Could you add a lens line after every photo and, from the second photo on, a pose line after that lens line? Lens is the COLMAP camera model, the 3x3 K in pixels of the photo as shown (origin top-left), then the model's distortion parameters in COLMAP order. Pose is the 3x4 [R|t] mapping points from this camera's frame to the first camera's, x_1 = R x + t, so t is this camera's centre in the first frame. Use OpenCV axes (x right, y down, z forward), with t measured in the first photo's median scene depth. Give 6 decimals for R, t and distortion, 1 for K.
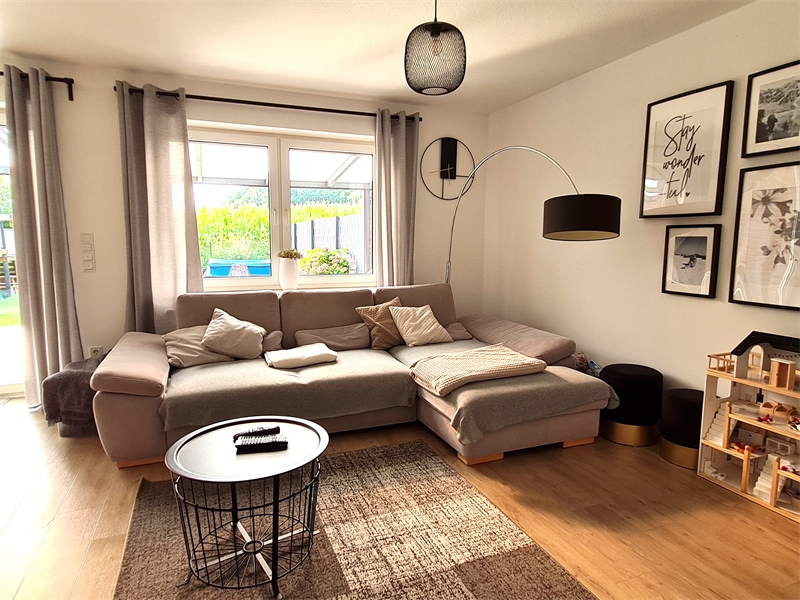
lens RADIAL K [[469.0, 0, 400.0], [0, 469.0, 300.0], [0, 0, 1]] dist [-0.004356, -0.000250]
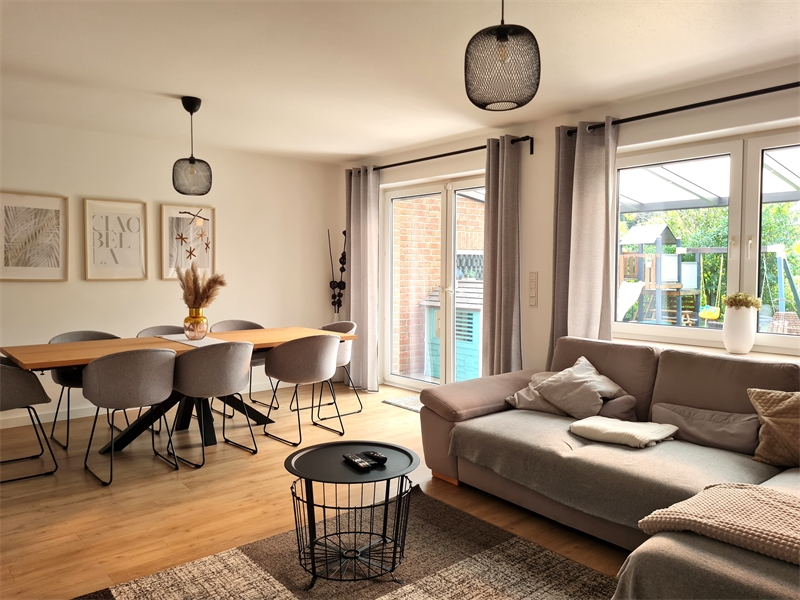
lens RADIAL K [[583.0, 0, 398.6], [0, 583.0, 288.4], [0, 0, 1]] dist [-0.001555, -0.001593]
pose [[0.326322, 0.024957, -0.944929, 0.507893], [-0.117900, 0.992920, -0.014491, -0.050066], [0.937877, 0.116136, 0.326954, 0.280727]]
